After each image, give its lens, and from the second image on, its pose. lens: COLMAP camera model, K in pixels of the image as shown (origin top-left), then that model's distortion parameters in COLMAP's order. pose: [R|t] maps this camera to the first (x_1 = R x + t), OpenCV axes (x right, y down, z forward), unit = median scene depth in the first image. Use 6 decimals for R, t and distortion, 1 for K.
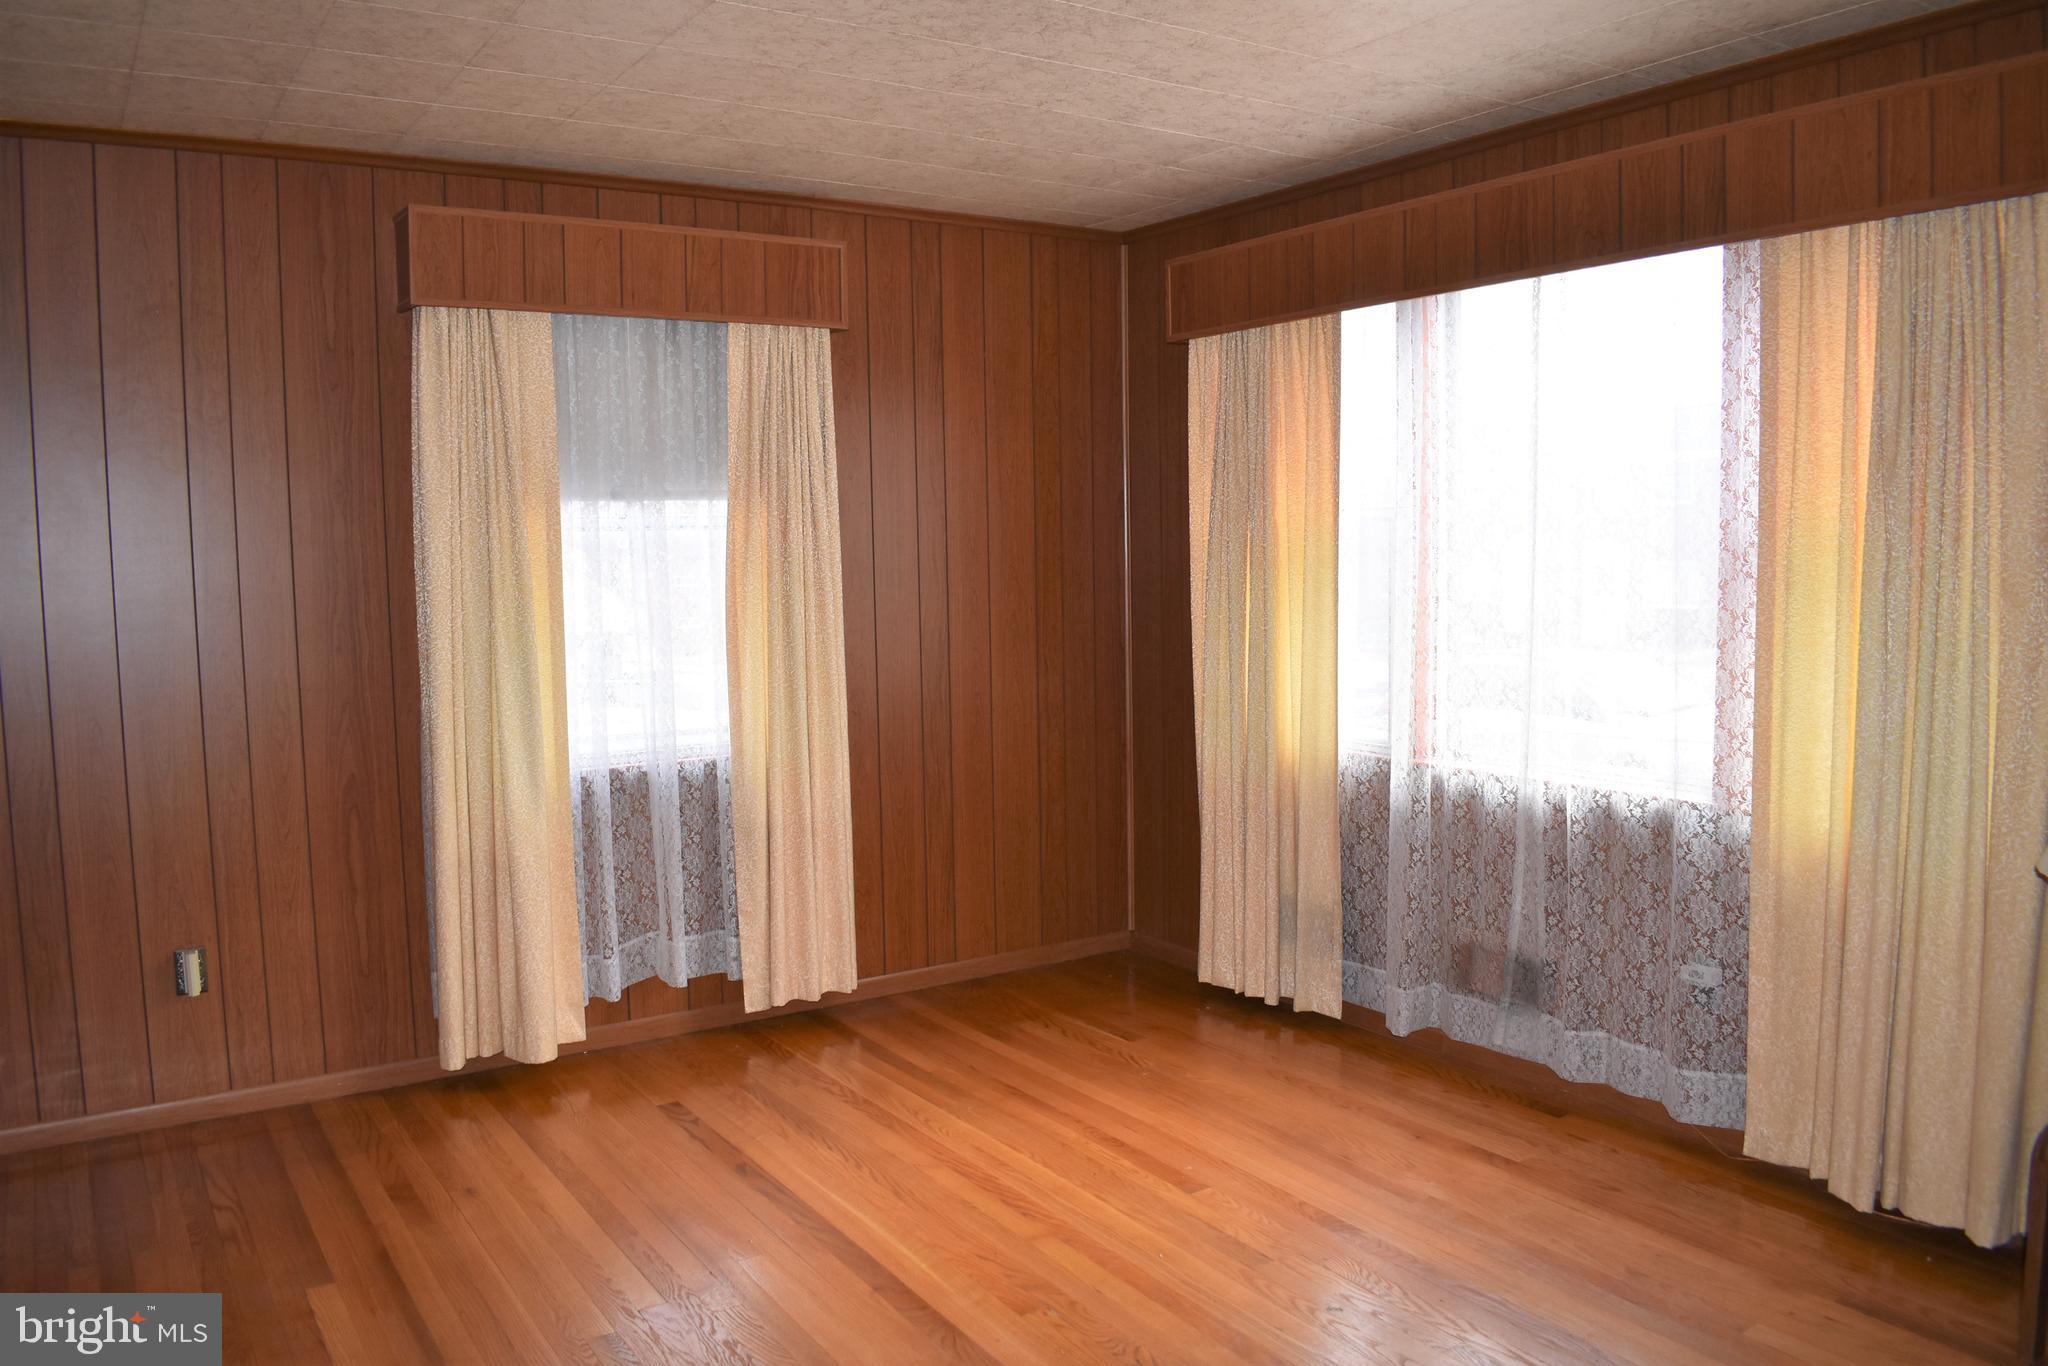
lens RADIAL K [[1595.5, 0, 1025.8], [0, 1595.5, 677.6], [0, 0, 1]] dist [-0.097232, 0.012057]
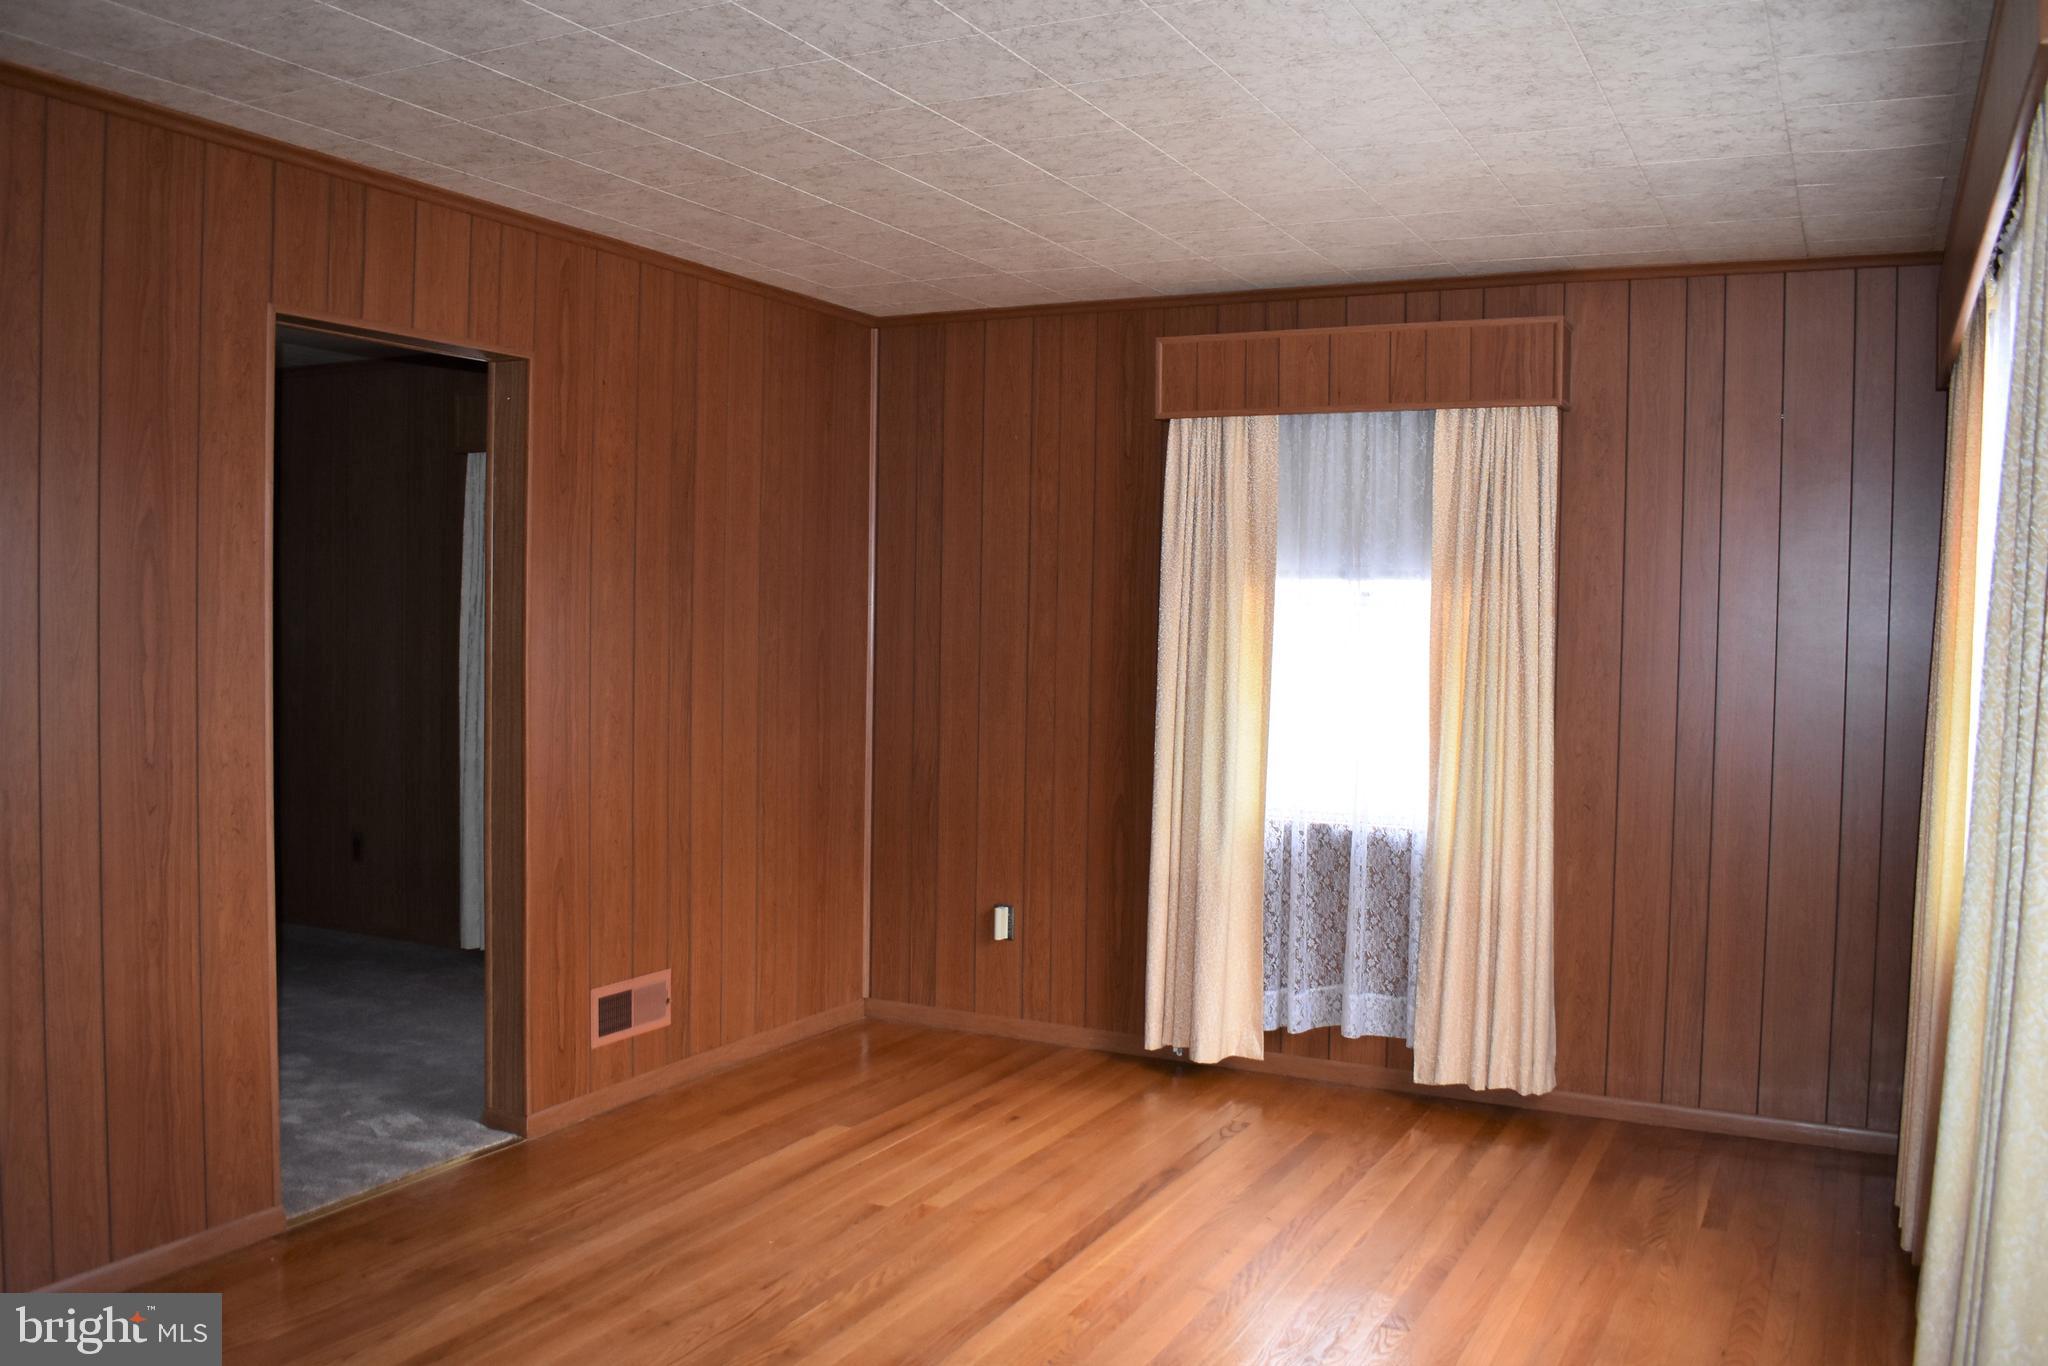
lens RADIAL K [[1740.2, 0, 1022.3], [0, 1740.2, 678.9], [0, 0, 1]] dist [-0.107389, 0.001900]
pose [[0.473582, 0.057579, -0.878866, 0.714993], [-0.099161, 0.995002, 0.011754, -0.037072], [0.875150, 0.081583, 0.476924, 0.249835]]
